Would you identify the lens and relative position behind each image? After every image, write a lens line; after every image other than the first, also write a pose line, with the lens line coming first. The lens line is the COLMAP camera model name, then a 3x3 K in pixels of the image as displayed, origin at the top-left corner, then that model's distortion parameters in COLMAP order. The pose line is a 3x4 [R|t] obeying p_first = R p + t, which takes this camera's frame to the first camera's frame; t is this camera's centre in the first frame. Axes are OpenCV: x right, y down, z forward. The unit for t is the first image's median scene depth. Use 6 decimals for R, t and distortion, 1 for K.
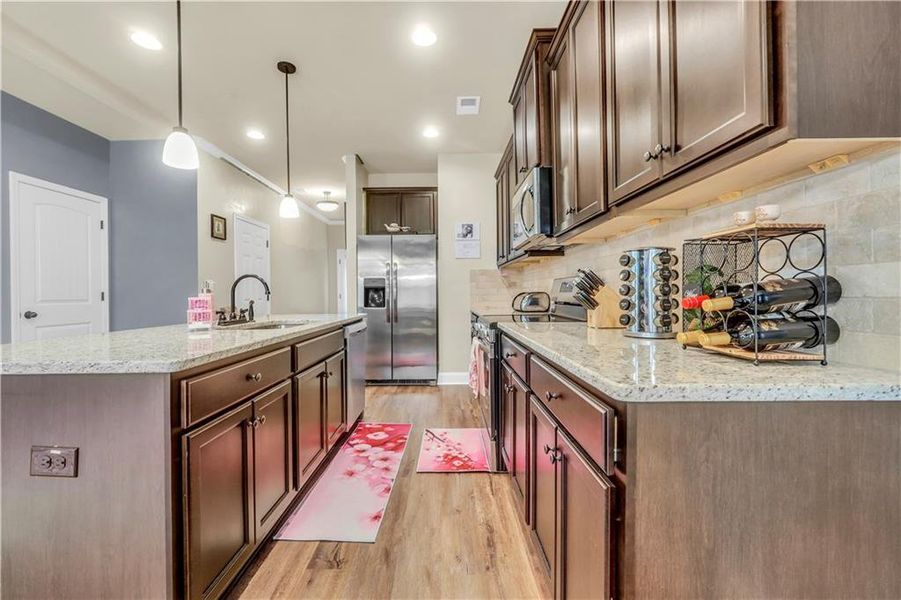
lens RADIAL K [[390.9, 0, 439.6], [0, 390.9, 301.4], [0, 0, 1]] dist [-0.003479, -0.000110]
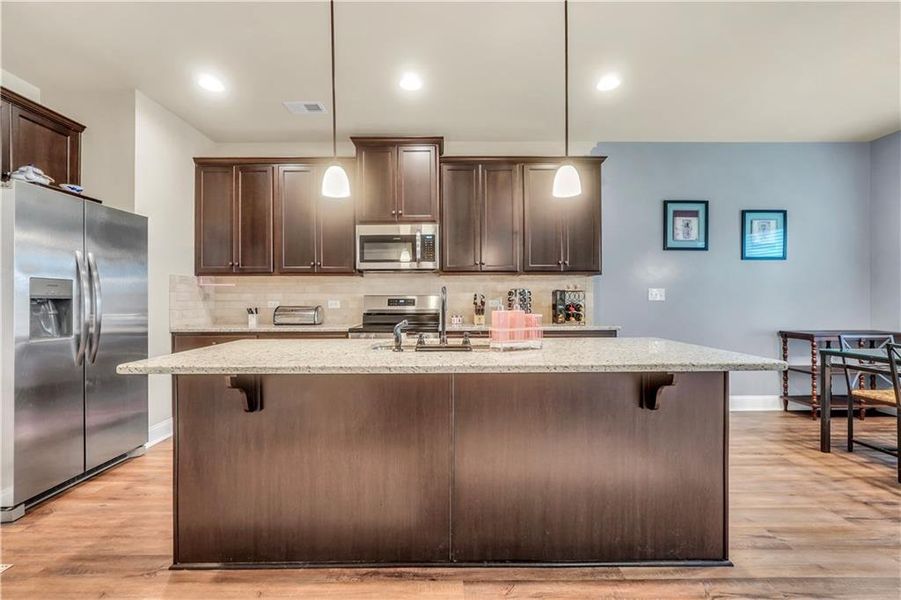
lens RADIAL K [[390.9, 0, 439.6], [0, 390.9, 301.4], [0, 0, 1]] dist [-0.003479, -0.000110]
pose [[-0.003622, 0.006531, 0.999972, -0.659024], [0.022061, 0.999736, -0.006450, -0.016717], [-0.999750, 0.022037, -0.003765, 0.522740]]
